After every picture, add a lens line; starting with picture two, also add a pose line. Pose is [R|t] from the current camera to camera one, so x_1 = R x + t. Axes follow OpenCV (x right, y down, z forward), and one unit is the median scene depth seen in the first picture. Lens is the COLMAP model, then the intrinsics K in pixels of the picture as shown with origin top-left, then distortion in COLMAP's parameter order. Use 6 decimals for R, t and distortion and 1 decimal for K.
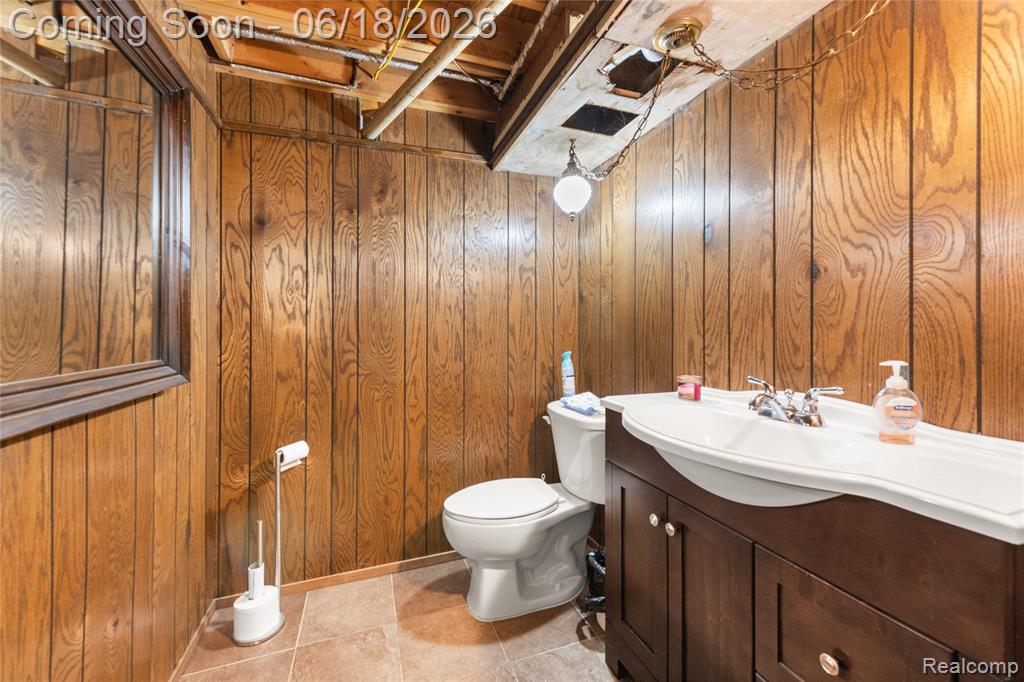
lens RADIAL K [[413.5, 0, 517.5], [0, 413.5, 330.0], [0, 0, 1]] dist [0.008141, -0.001545]
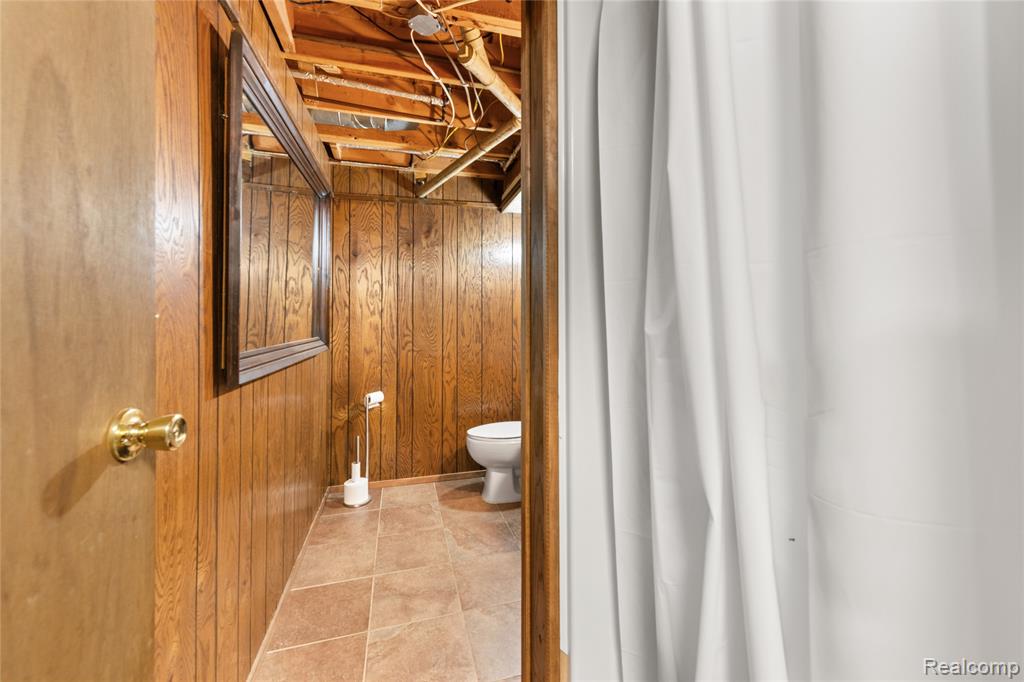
lens RADIAL K [[413.5, 0, 512.2], [0, 413.5, 321.6], [0, 0, 1]] dist [0.008141, -0.001545]
pose [[0.996047, 0.001581, -0.088817, 0.124005], [-0.001567, 0.999999, 0.000227, -0.001094], [0.088818, -0.000087, 0.996048, -0.521409]]
